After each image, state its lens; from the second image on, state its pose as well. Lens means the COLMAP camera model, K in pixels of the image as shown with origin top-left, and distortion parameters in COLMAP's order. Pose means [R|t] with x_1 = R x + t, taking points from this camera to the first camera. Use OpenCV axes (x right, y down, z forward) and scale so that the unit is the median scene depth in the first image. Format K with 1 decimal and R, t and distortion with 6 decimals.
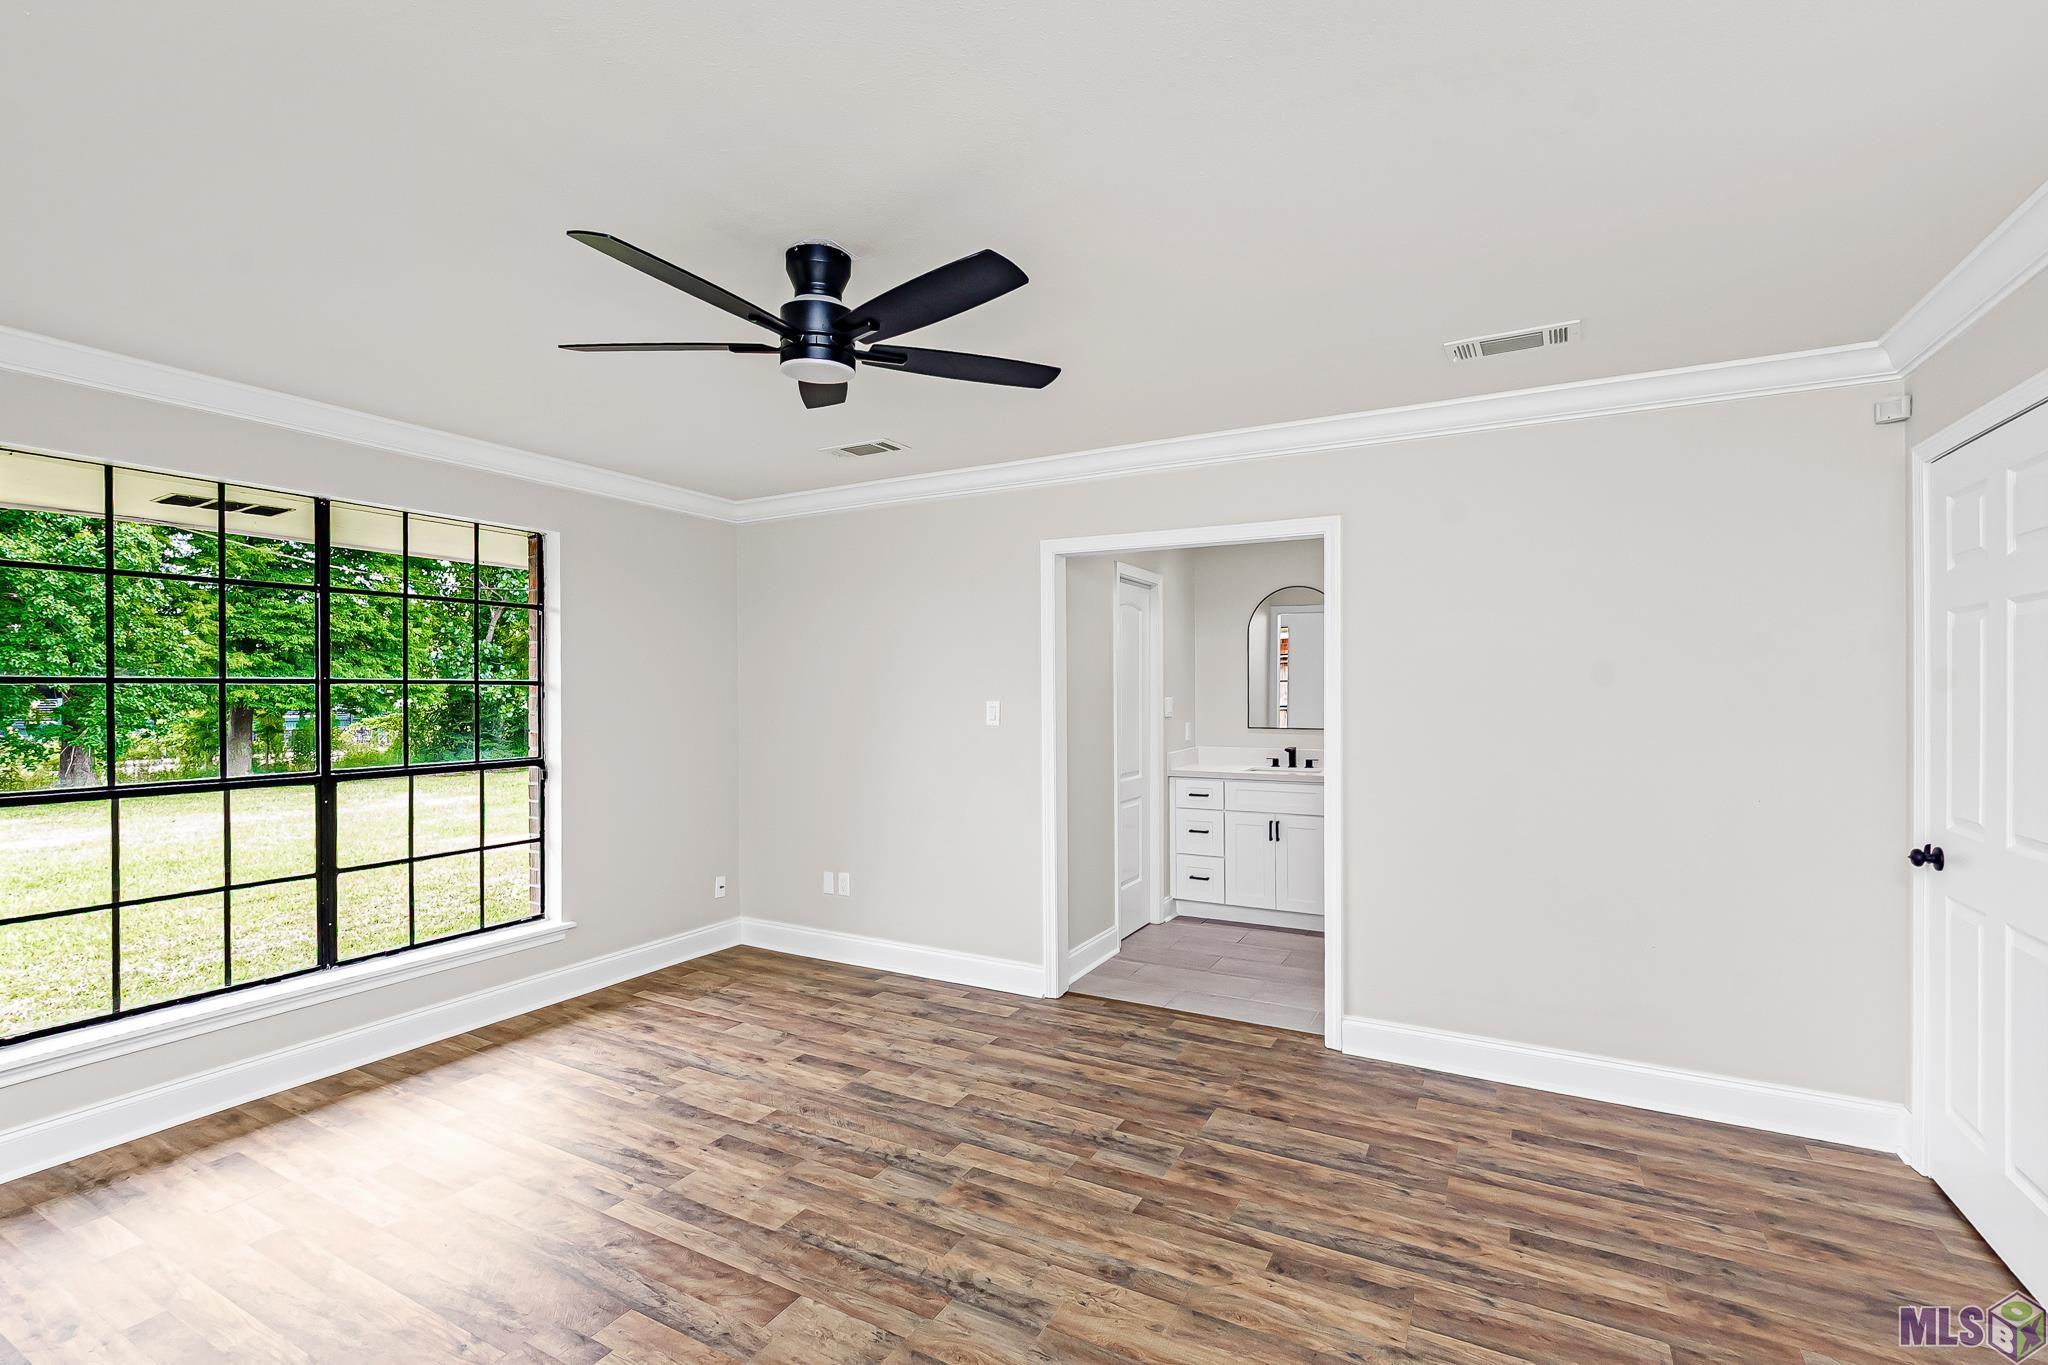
lens RADIAL K [[899.0, 0, 1030.7], [0, 899.0, 682.5], [0, 0, 1]] dist [-0.004493, -0.000679]
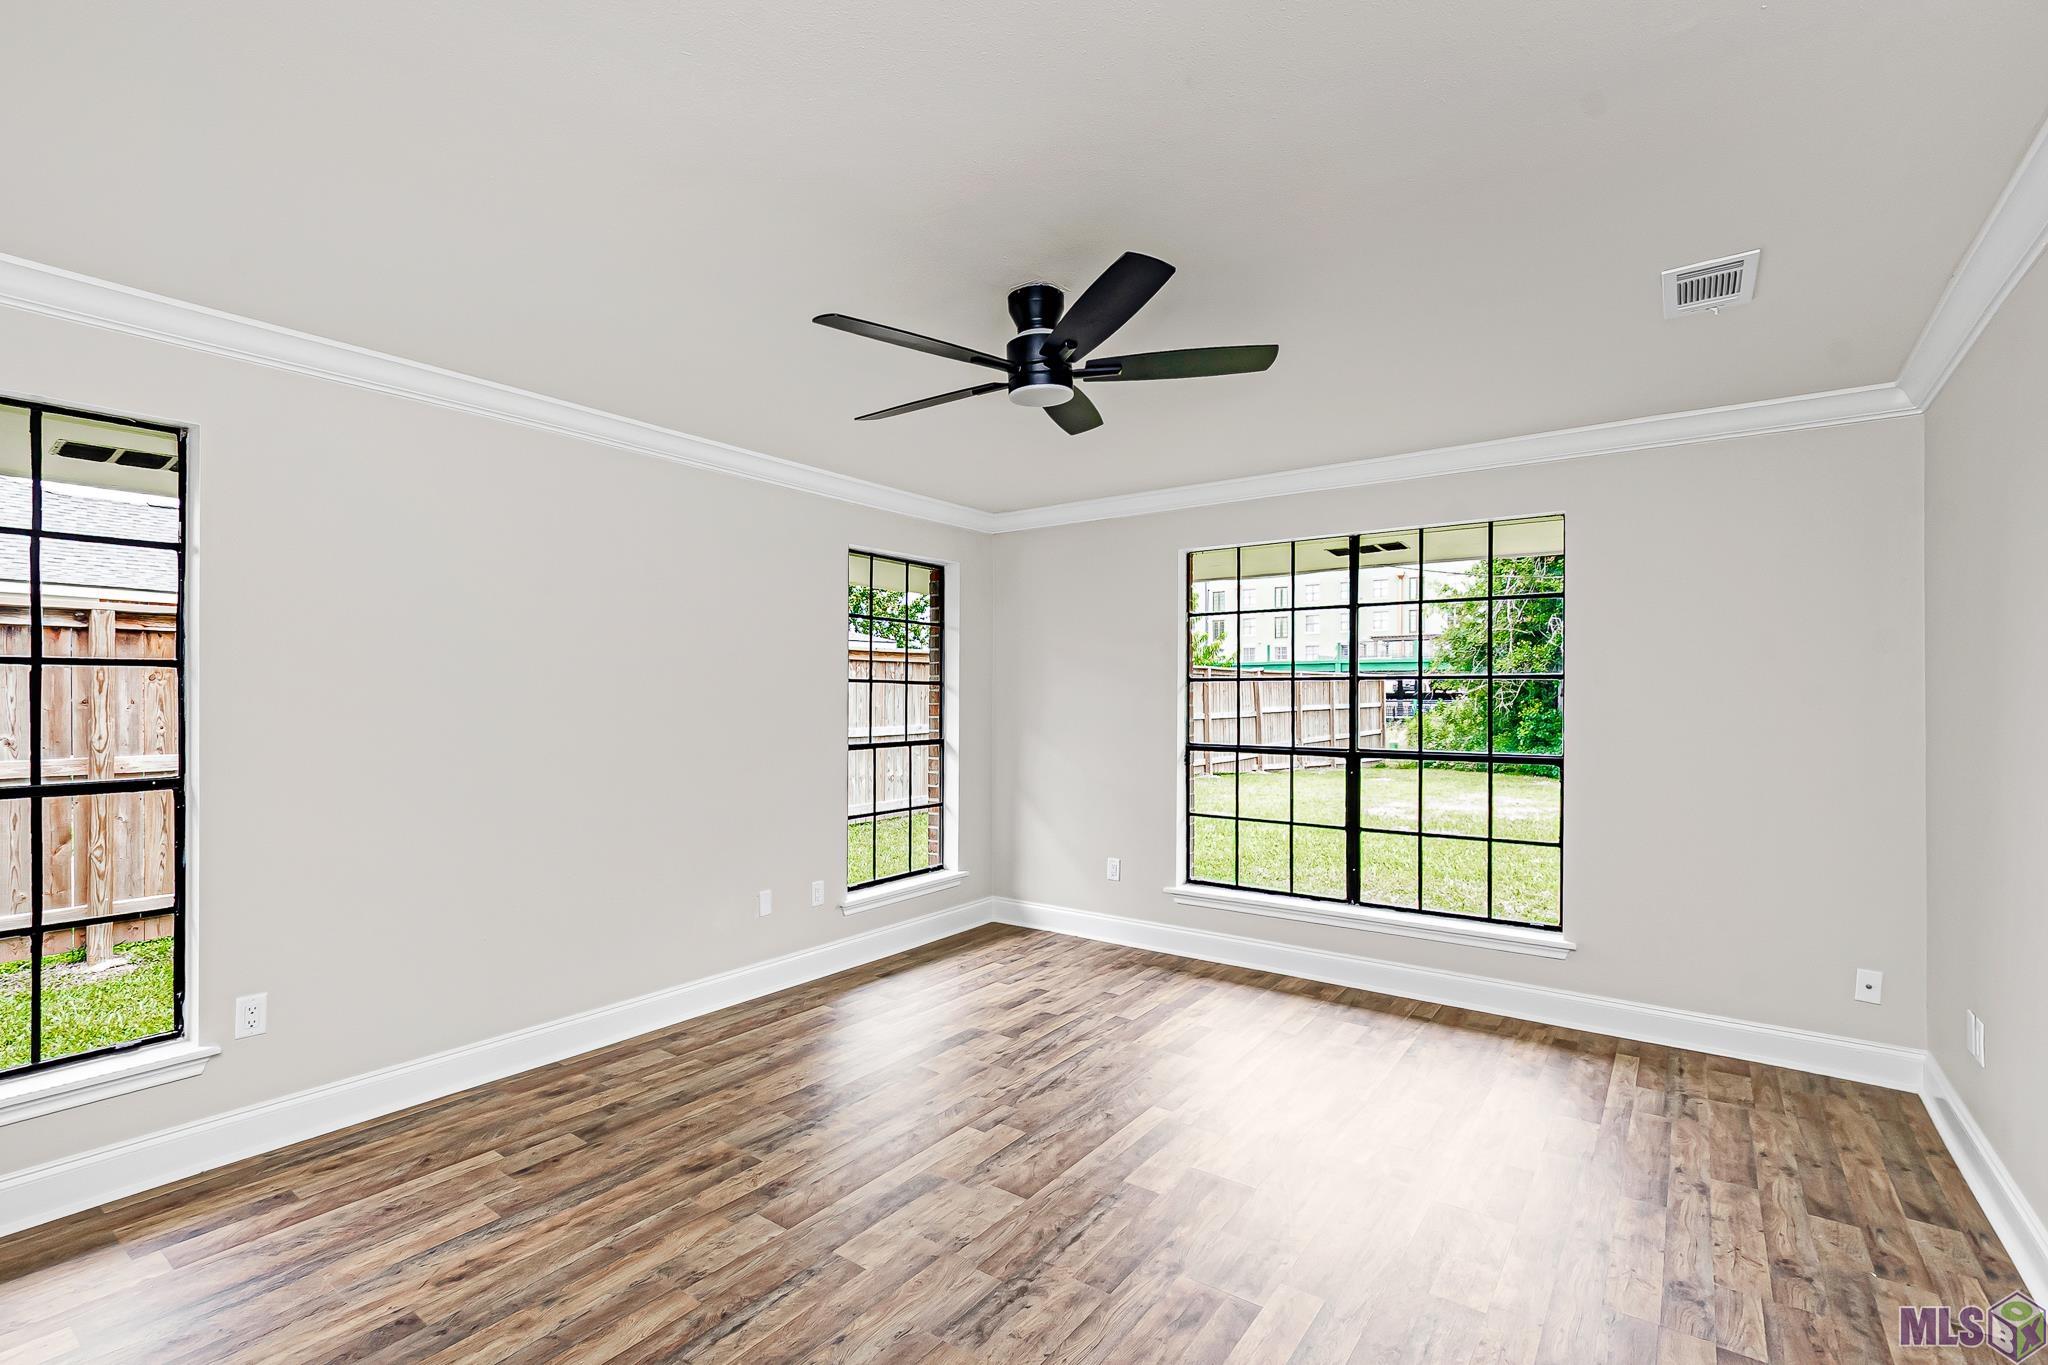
lens RADIAL K [[899.0, 0, 1026.3], [0, 899.0, 702.7], [0, 0, 1]] dist [-0.004493, -0.000679]
pose [[-0.125099, 0.001722, -0.992143, 0.509705], [0.003411, 0.999993, 0.001306, 0.028358], [0.992138, -0.003220, -0.125104, 0.665275]]
